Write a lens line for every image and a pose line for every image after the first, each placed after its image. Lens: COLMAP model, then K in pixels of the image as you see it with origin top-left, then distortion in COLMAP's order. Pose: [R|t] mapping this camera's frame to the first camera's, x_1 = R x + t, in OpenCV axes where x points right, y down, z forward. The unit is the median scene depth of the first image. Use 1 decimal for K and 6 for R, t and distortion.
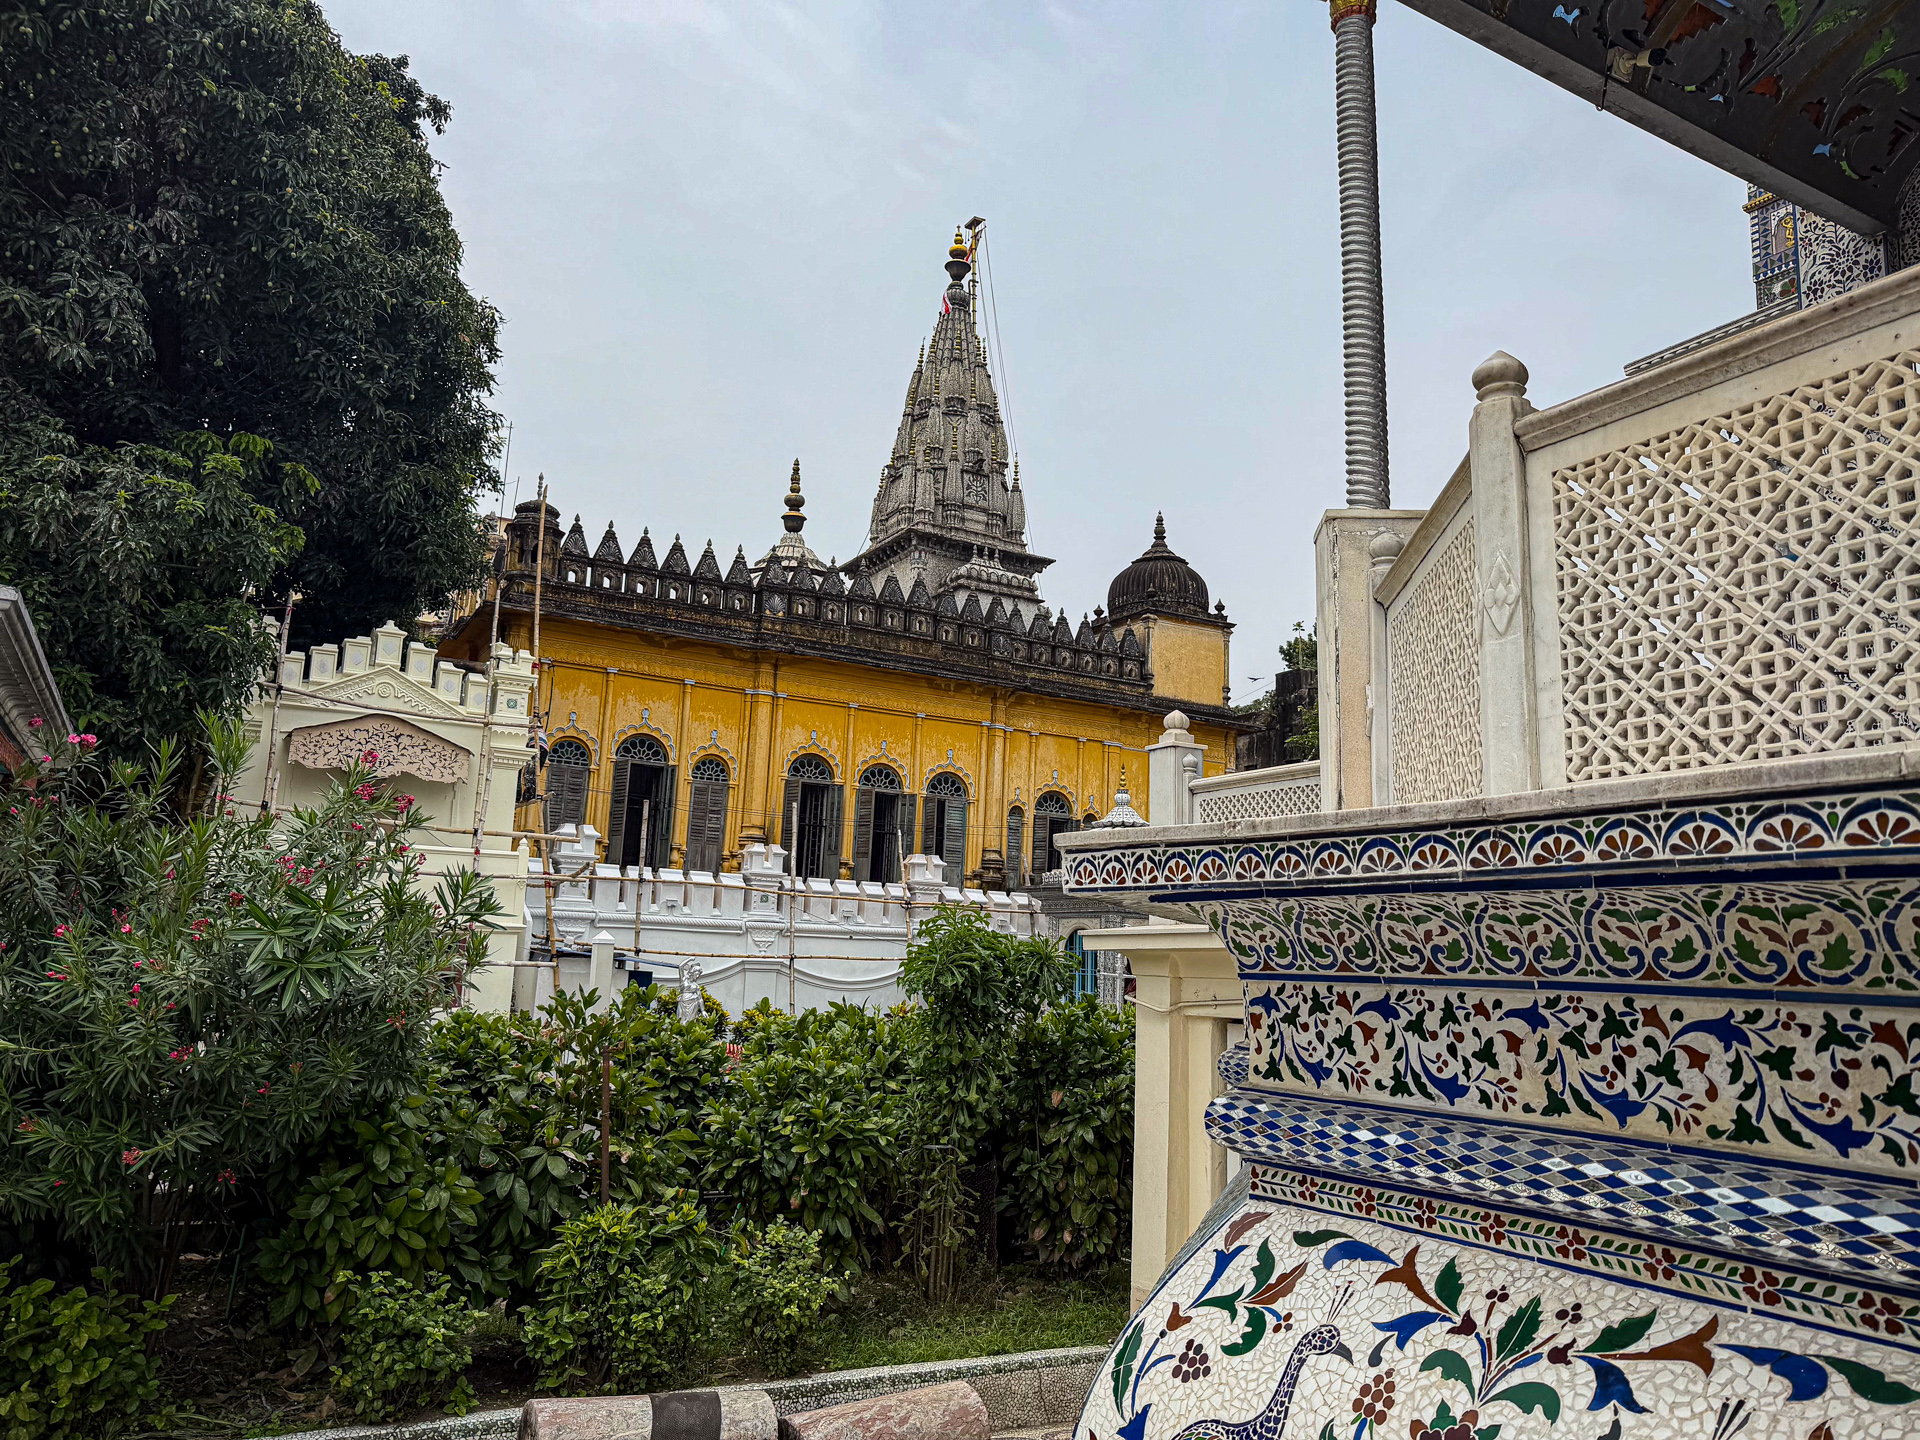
lens RADIAL K [[1341.4, 0, 953.0], [0, 1341.4, 738.7], [0, 0, 1]] dist [-0.005077, 0.018482]
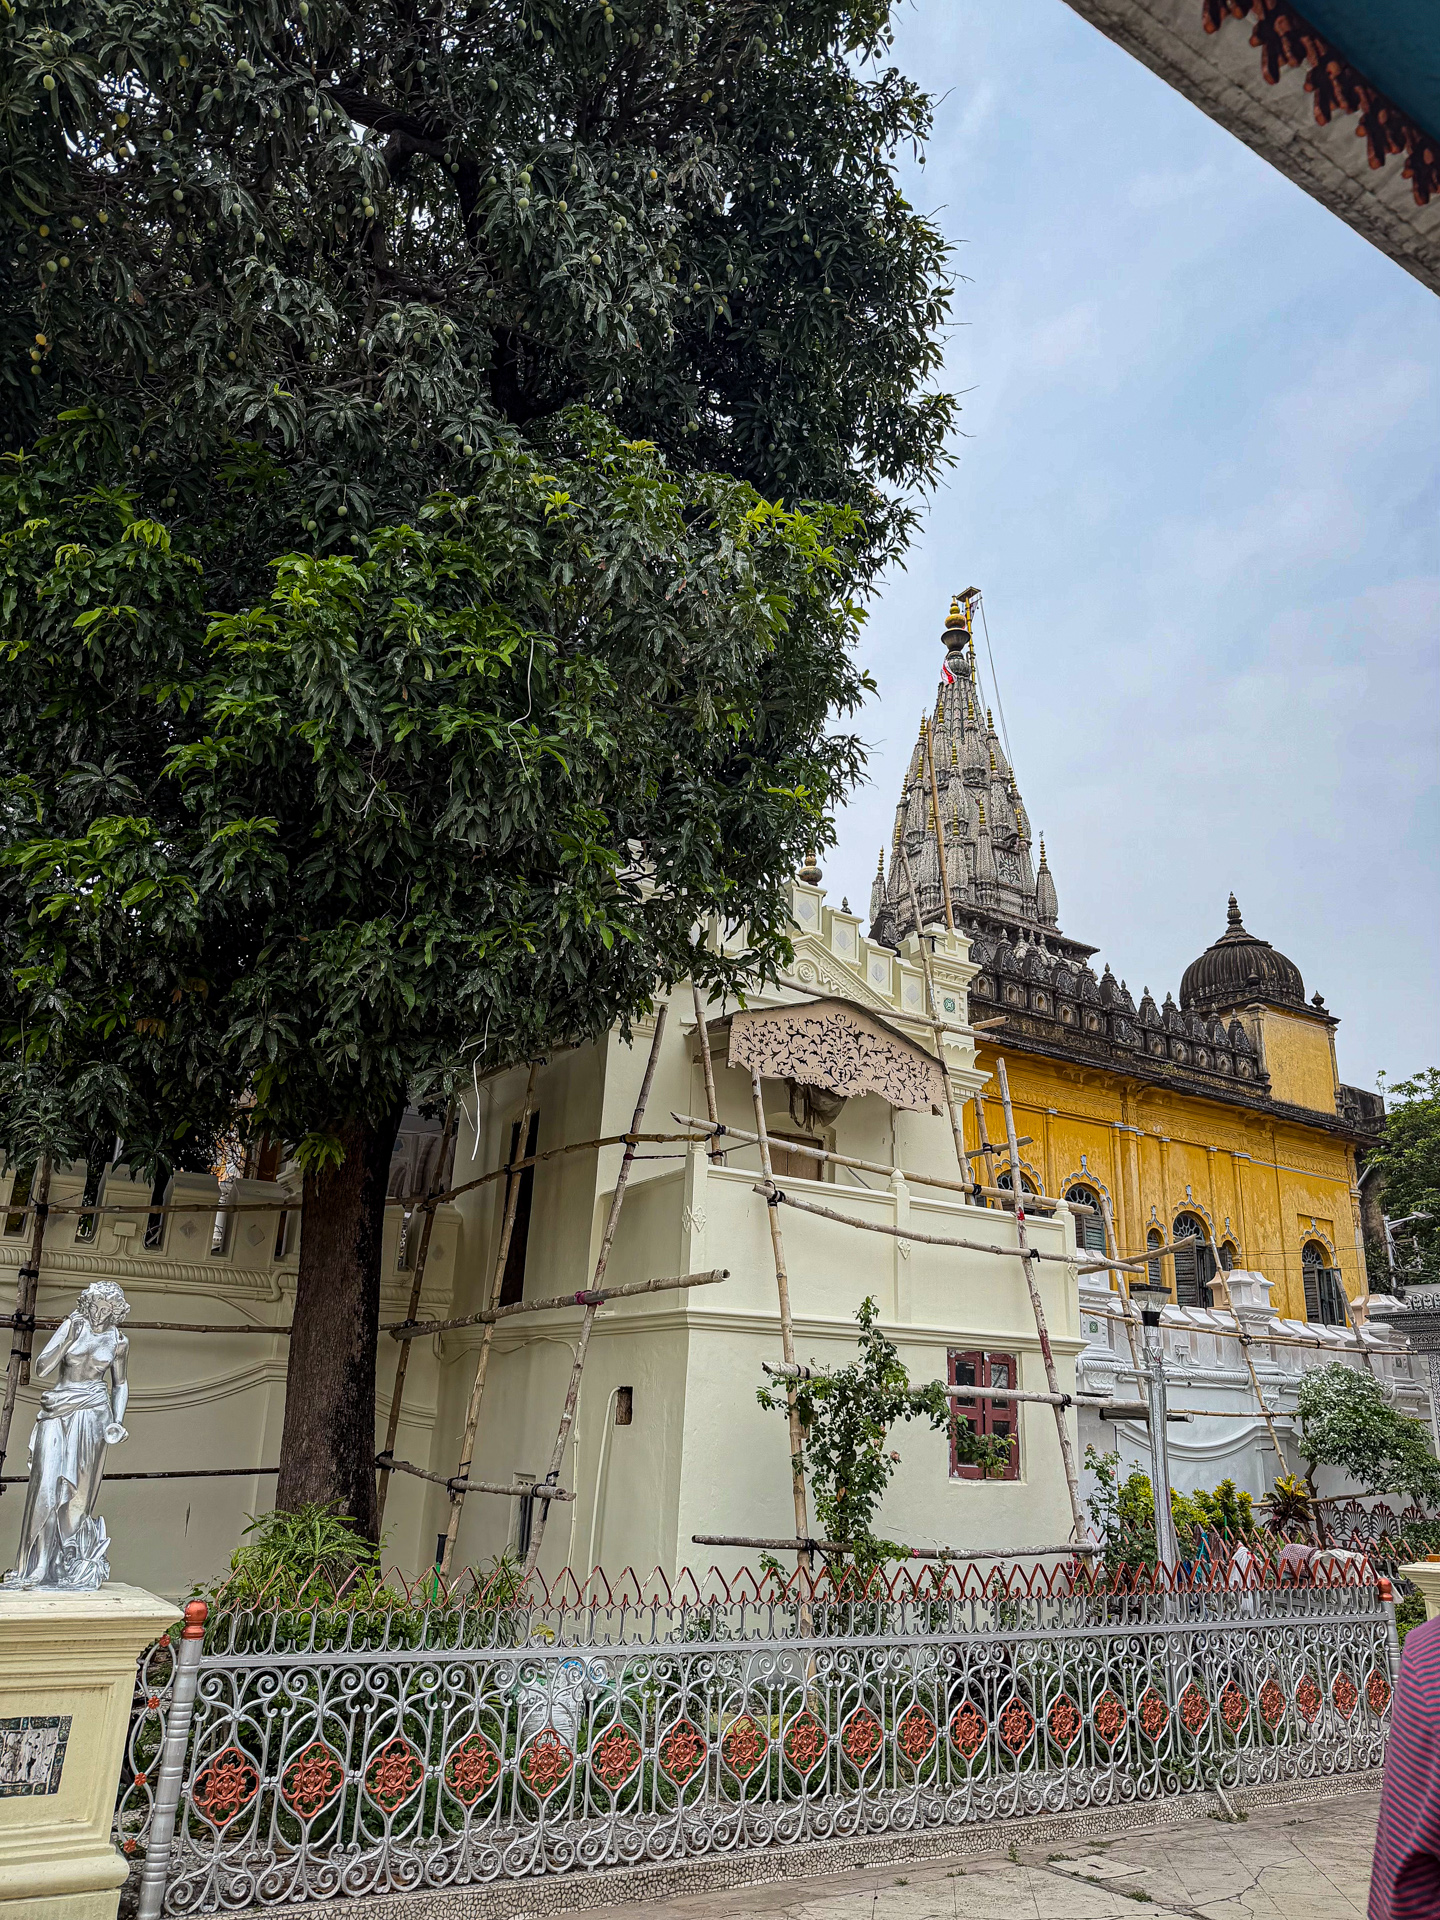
lens RADIAL K [[1344.1, 0, 720.0], [0, 1344.1, 960.0], [0, 0, 1]] dist [0.038203, -0.126772]
pose [[0.997496, 0.018198, 0.068349, -0.503495], [-0.005343, 0.982959, -0.183745, 0.077576], [-0.070528, 0.182920, 0.980595, 0.359803]]
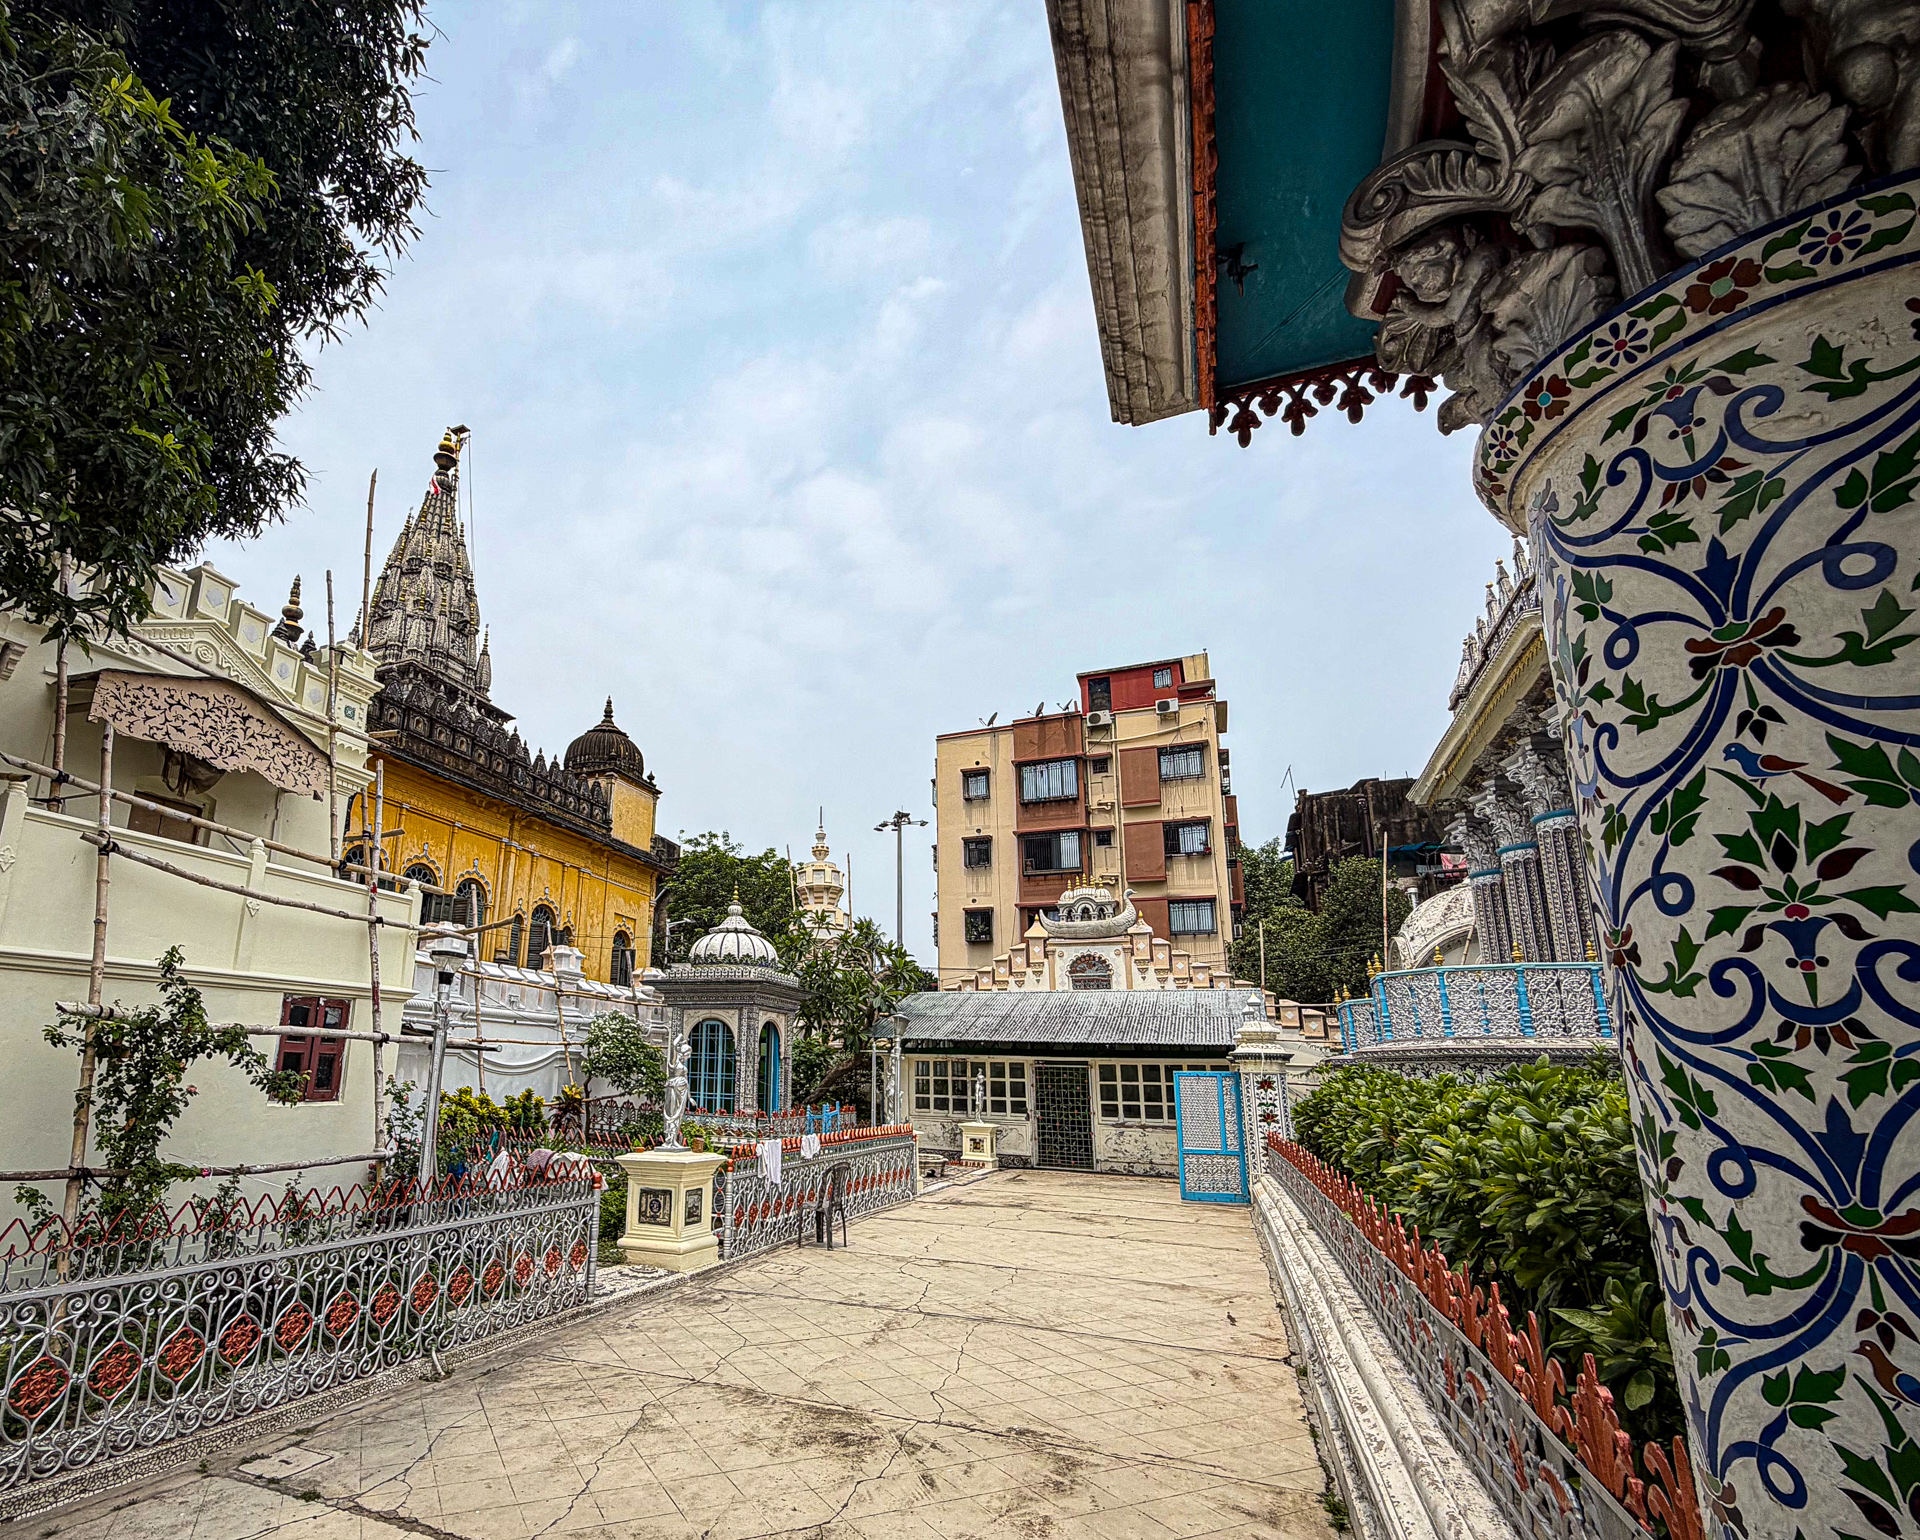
lens RADIAL K [[913.1, 0, 749.3], [0, 913.1, 860.3], [0, 0, 1]] dist [-0.002072, -0.000281]
pose [[0.819332, 0.115690, 0.561525, -0.440574], [-0.090018, 0.993240, -0.073289, 0.080757], [-0.566208, 0.009501, 0.824207, 0.439341]]
